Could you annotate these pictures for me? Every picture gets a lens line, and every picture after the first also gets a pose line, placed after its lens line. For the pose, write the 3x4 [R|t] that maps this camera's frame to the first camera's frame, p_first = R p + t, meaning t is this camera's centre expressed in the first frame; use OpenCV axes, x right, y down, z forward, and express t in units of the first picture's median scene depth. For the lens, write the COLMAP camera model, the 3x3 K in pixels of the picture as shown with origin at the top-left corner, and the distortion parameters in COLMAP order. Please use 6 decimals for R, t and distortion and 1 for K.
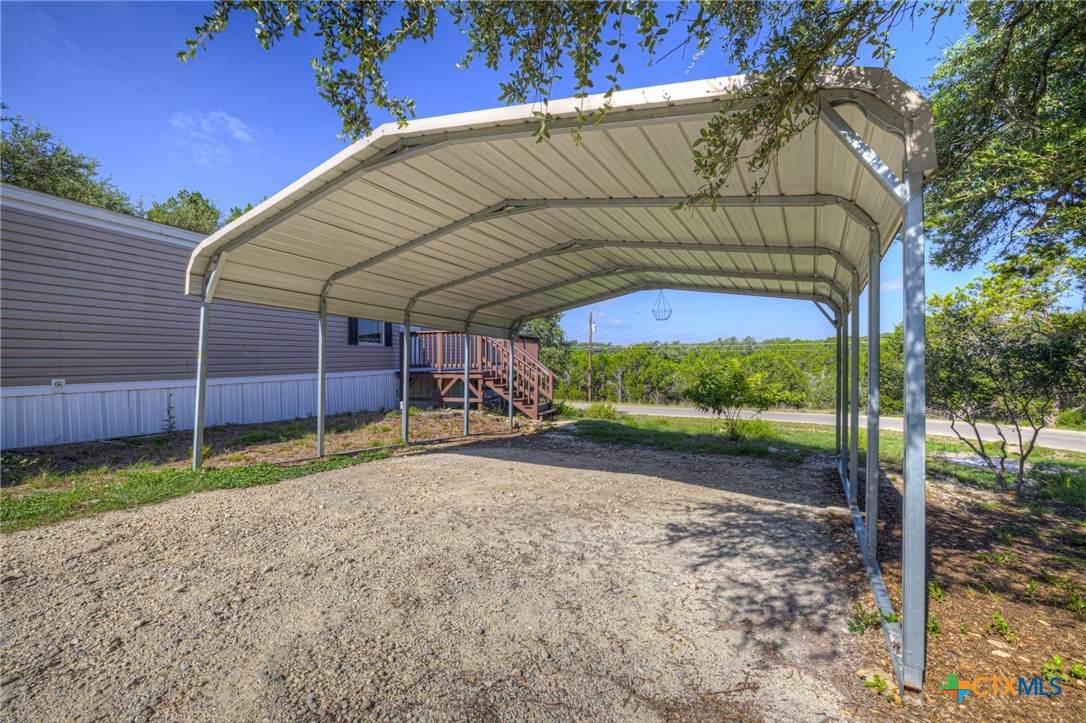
lens RADIAL K [[458.4, 0, 543.0], [0, 458.4, 361.5], [0, 0, 1]] dist [0.001215, 0.000080]
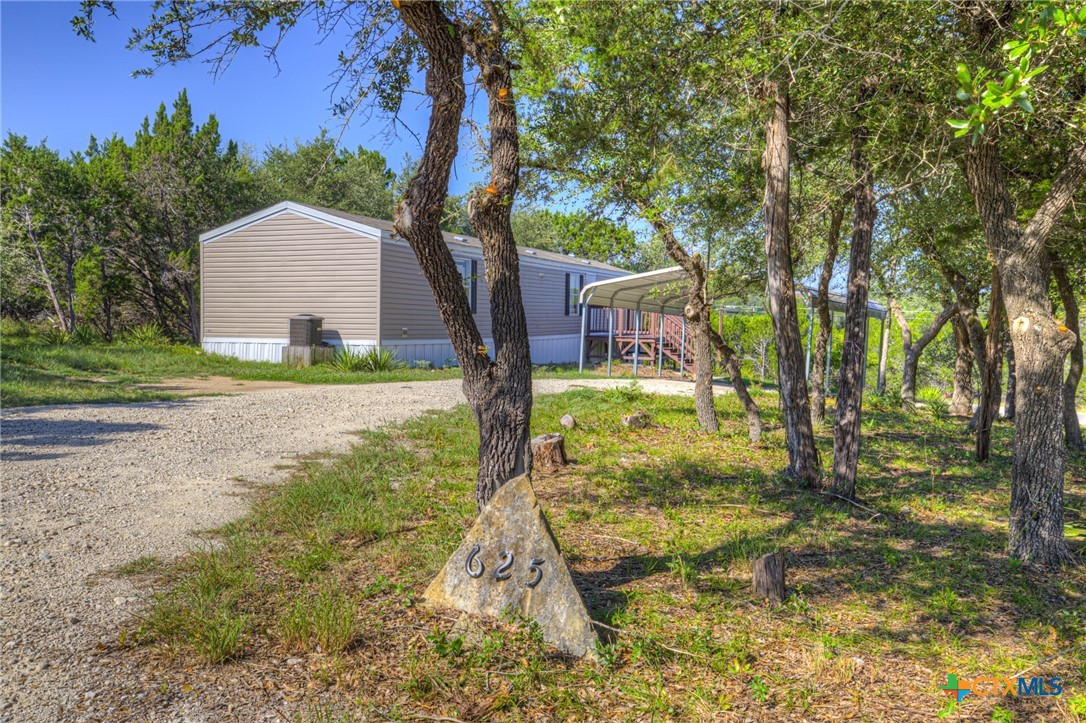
lens RADIAL K [[951.7, 0, 543.0], [0, 951.7, 361.5], [0, 0, 1]] dist [-0.050671, -0.003748]
pose [[0.997116, 0.035723, -0.066953, -0.261052], [-0.032519, 0.998301, 0.048353, -0.030879], [0.068567, -0.046037, 0.996584, -1.751691]]
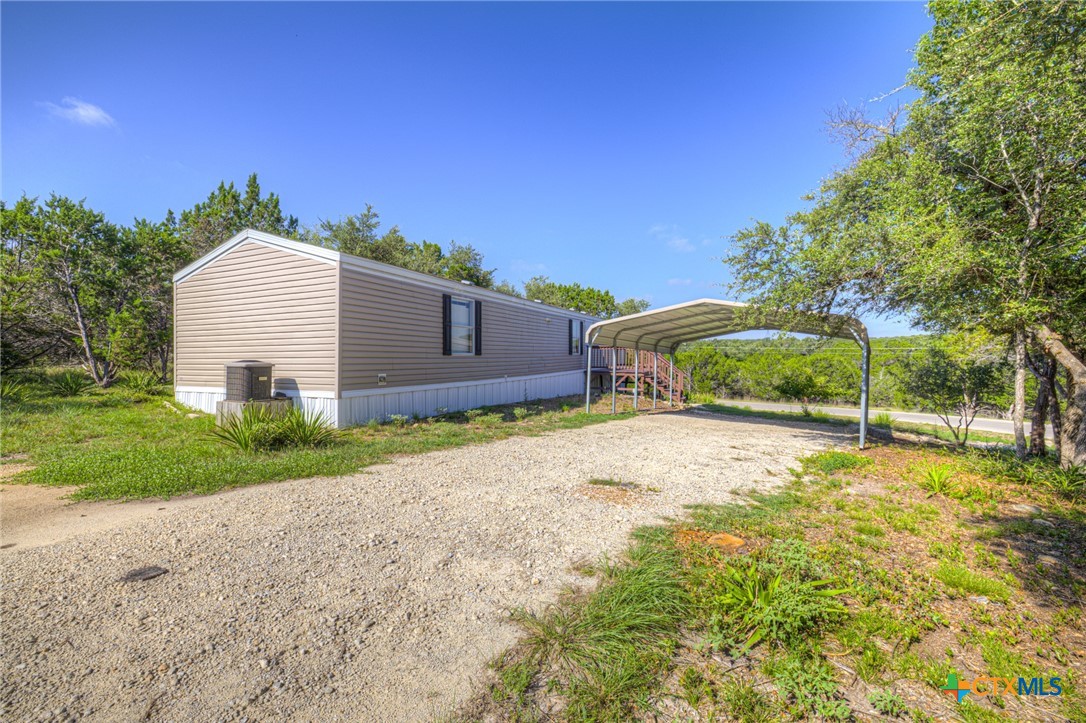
lens RADIAL K [[463.9, 0, 543.0], [0, 463.9, 361.5], [0, 0, 1]] dist [-0.001185, -0.000041]
pose [[0.995557, 0.018470, -0.092331, -0.324431], [-0.016960, 0.999710, 0.017108, -0.035944], [0.092621, -0.015466, 0.995581, -0.638758]]
